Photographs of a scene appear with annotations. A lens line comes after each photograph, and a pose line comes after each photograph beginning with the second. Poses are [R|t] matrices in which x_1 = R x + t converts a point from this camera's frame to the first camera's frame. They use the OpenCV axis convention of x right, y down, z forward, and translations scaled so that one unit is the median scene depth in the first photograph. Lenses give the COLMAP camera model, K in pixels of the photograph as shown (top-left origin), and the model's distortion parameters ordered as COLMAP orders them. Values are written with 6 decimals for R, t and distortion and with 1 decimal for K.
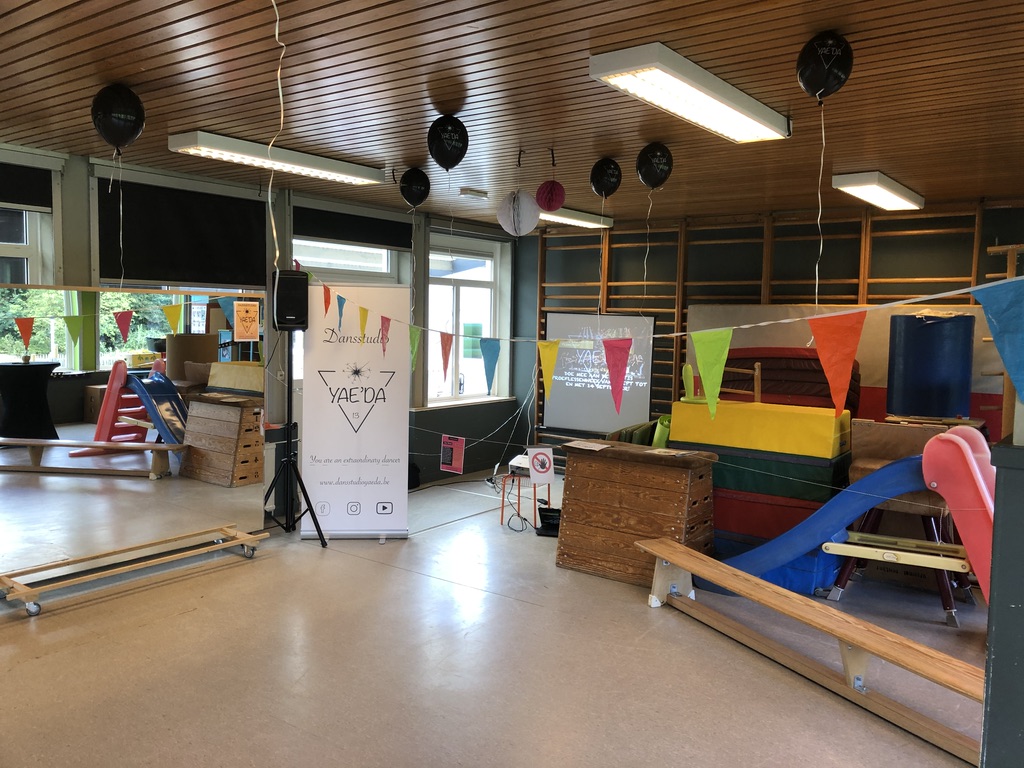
lens RADIAL K [[828.8, 0, 504.9], [0, 828.8, 380.5], [0, 0, 1]] dist [0.019592, 0.004091]
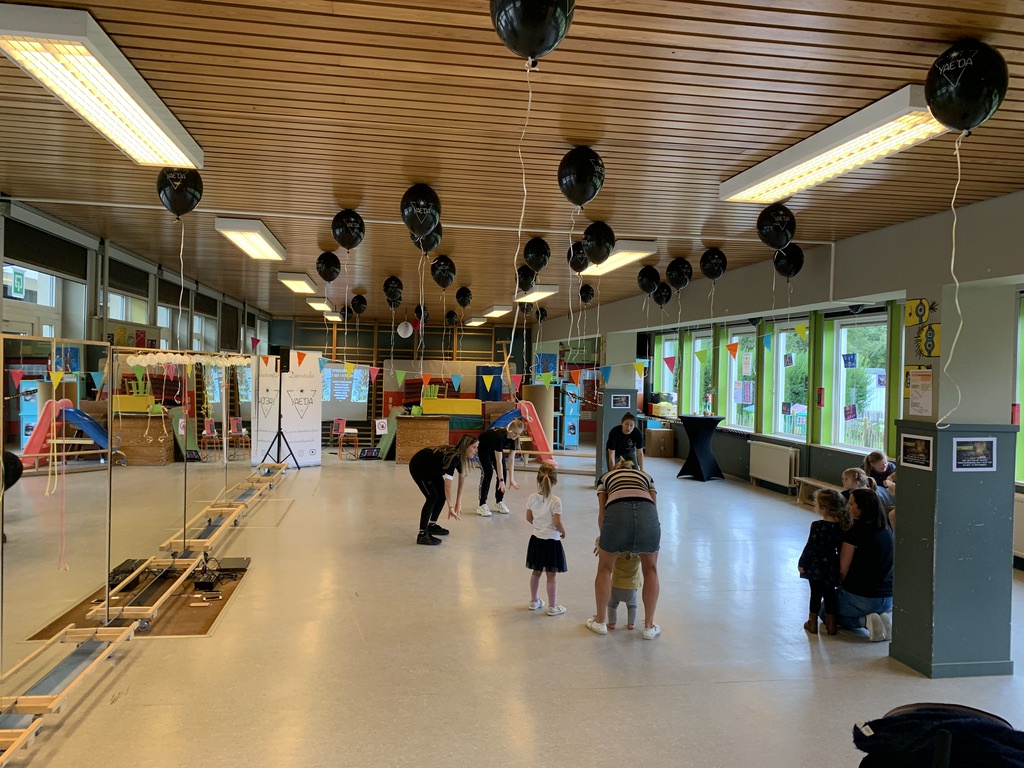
lens RADIAL K [[780.7, 0, 506.5], [0, 780.7, 372.0], [0, 0, 1]] dist [0.021574, -0.005862]
pose [[0.692183, -0.004345, 0.721709, -1.205400], [0.042149, 0.998519, -0.034413, 0.031451], [-0.720490, 0.054239, 0.691341, -0.766367]]
